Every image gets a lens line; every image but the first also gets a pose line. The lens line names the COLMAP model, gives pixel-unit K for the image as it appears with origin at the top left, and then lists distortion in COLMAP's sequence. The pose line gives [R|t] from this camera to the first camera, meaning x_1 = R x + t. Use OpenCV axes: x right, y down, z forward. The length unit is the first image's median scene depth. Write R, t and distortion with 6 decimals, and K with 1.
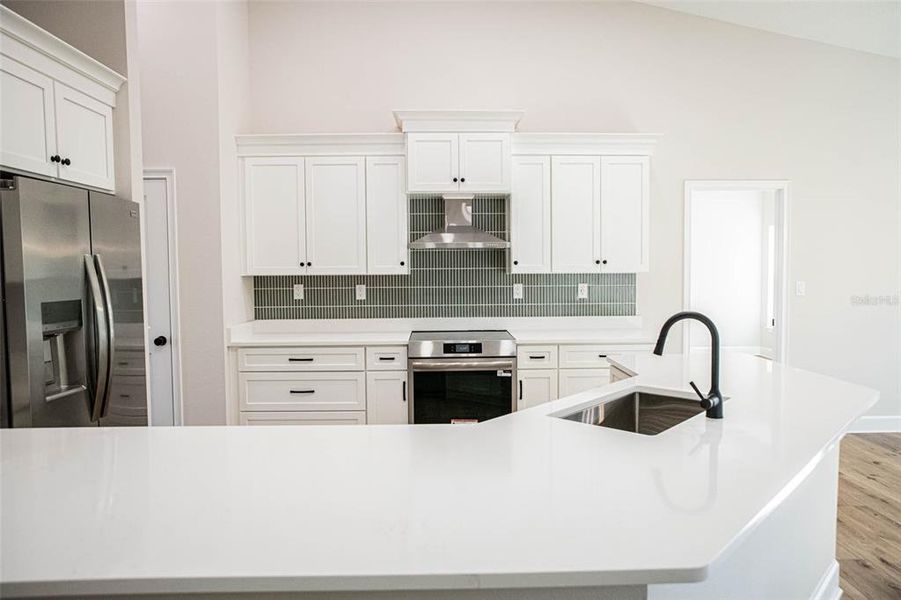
lens RADIAL K [[610.6, 0, 450.5], [0, 610.6, 300.0], [0, 0, 1]] dist [-0.077455, 0.086402]
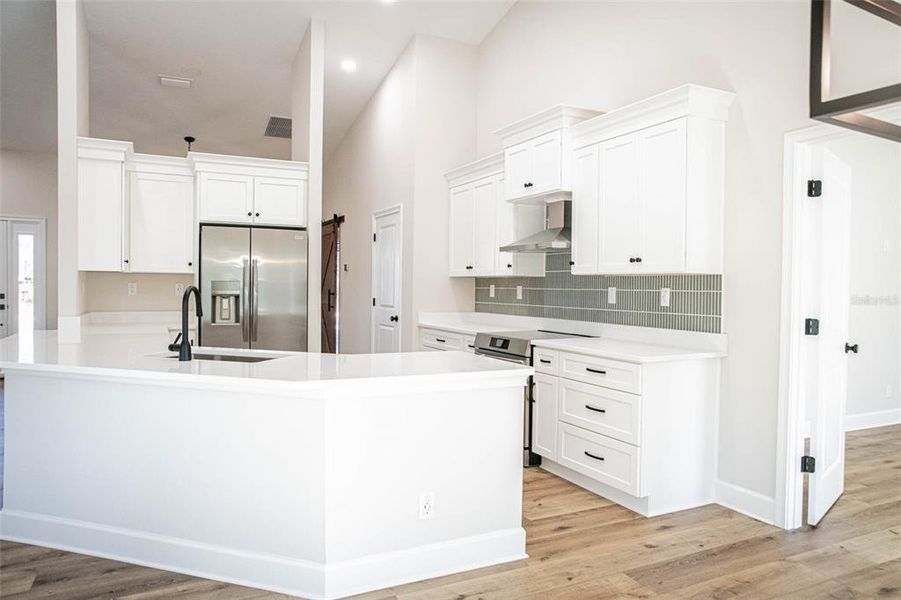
lens RADIAL K [[624.1, 0, 450.5], [0, 624.1, 300.0], [0, 0, 1]] dist [-0.067873, 0.078157]
pose [[0.414915, 0.032230, -0.909289, 0.887821], [-0.063995, 0.997931, 0.006170, 0.002071], [0.907607, 0.055630, 0.416119, 0.421675]]
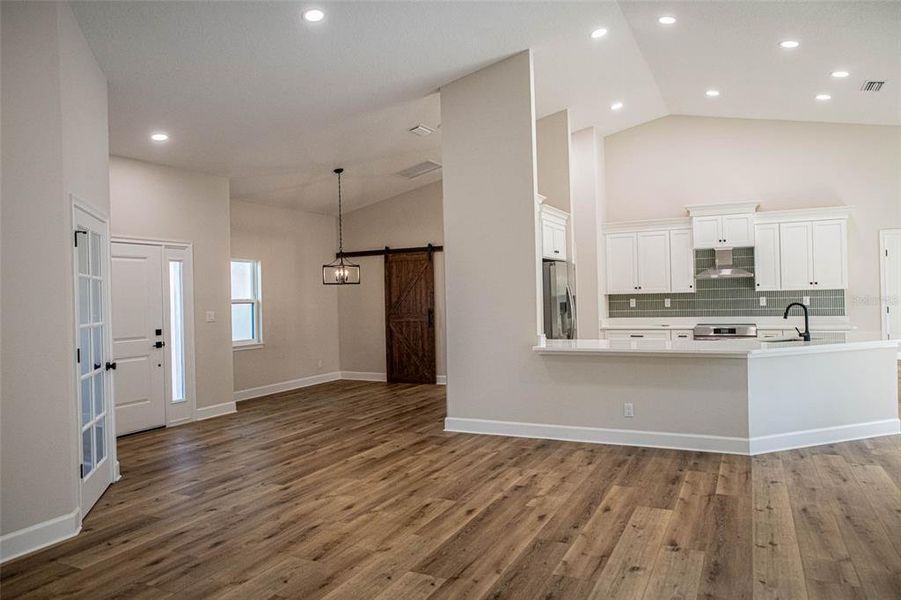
lens RADIAL K [[610.6, 0, 450.5], [0, 610.6, 300.0], [0, 0, 1]] dist [-0.077455, 0.086402]
pose [[0.888861, -0.011679, -0.458028, 0.110869], [-0.006380, 0.999263, -0.037860, 0.054338], [0.458133, 0.036575, 0.888131, -0.950221]]
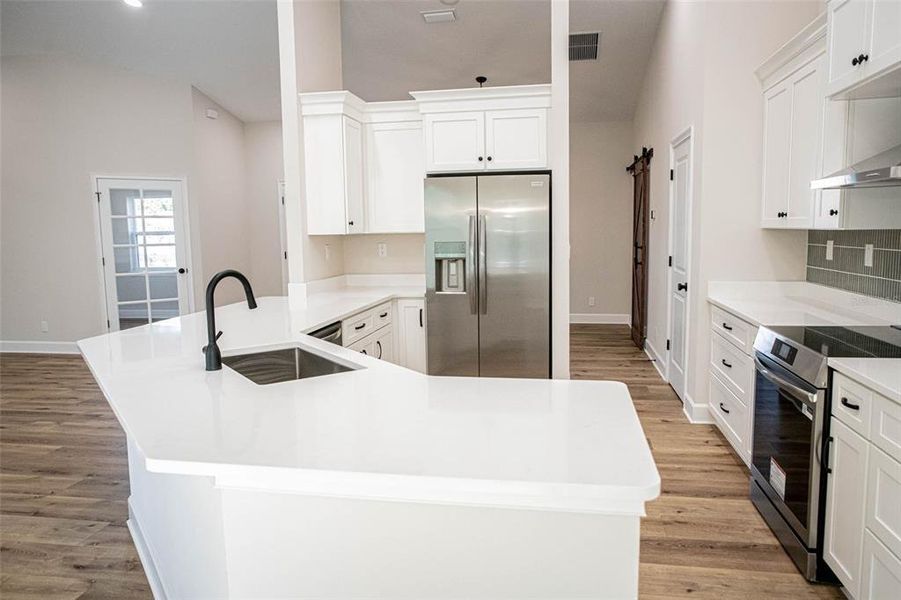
lens RADIAL K [[624.1, 0, 450.5], [0, 624.1, 300.0], [0, 0, 1]] dist [-0.067873, 0.078157]
pose [[-0.200057, 0.123898, -0.971919, 0.624386], [-0.034833, 0.990446, 0.133430, -0.040018], [0.979165, 0.060549, -0.193830, 0.717558]]
